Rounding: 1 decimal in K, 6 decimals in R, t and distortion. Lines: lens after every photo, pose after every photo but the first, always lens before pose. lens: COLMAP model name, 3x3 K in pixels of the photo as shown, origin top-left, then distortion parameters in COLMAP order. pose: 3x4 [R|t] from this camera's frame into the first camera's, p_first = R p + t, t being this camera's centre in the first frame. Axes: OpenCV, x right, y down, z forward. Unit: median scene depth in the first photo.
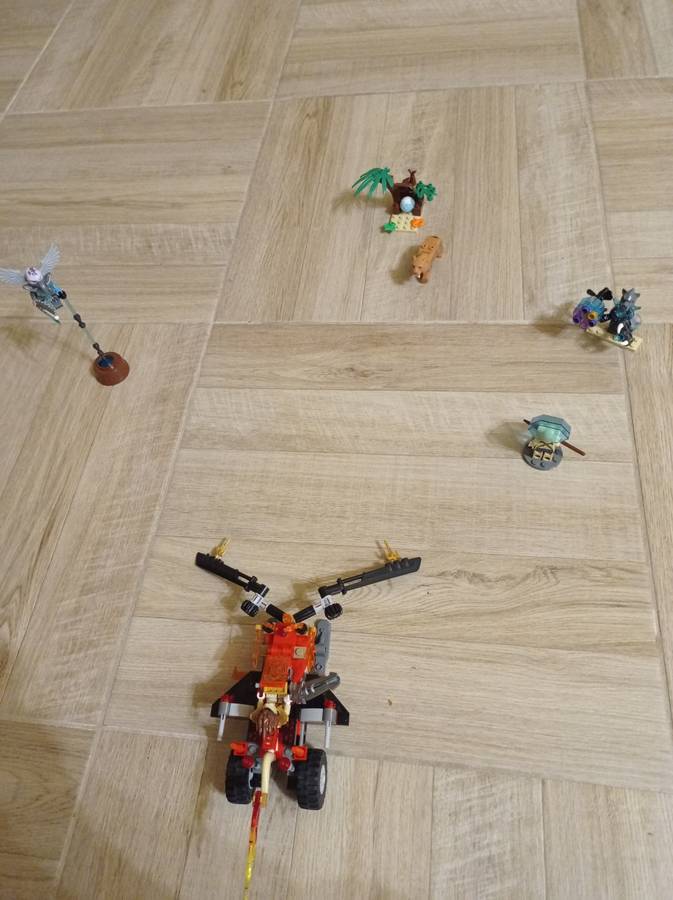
lens RADIAL K [[726.7, 0, 332.7], [0, 726.7, 449.8], [0, 0, 1]] dist [0.010736, -0.007250]
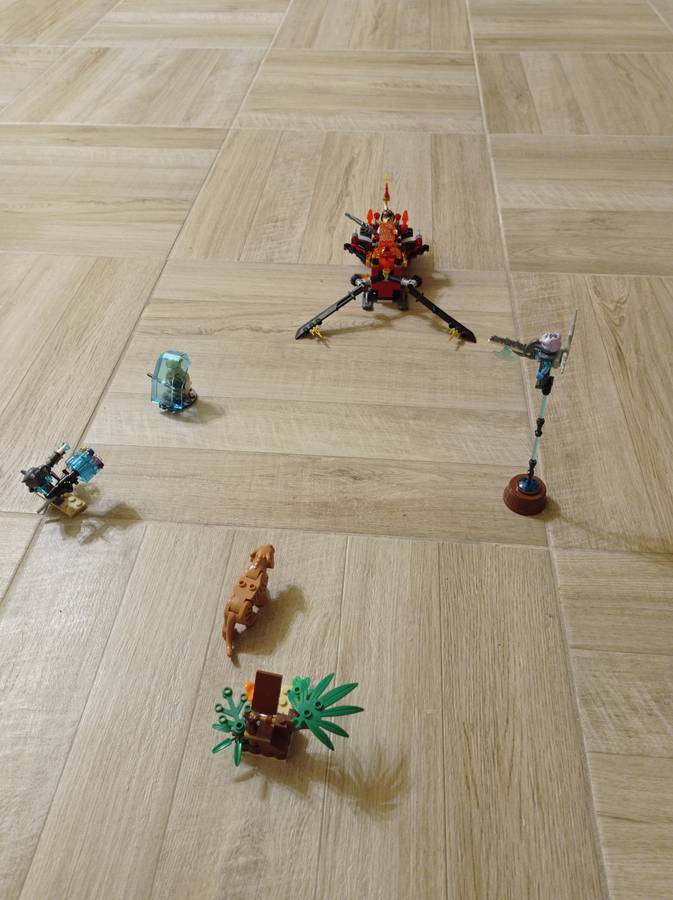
lens RADIAL K [[726.7, 0, 333.2], [0, 726.7, 450.6], [0, 0, 1]] dist [0.010736, -0.007250]
pose [[-0.988285, 0.127360, 0.084099, -0.025582], [0.058547, -0.192509, 0.979547, -0.989023], [0.140945, 0.972995, 0.182797, 0.823804]]
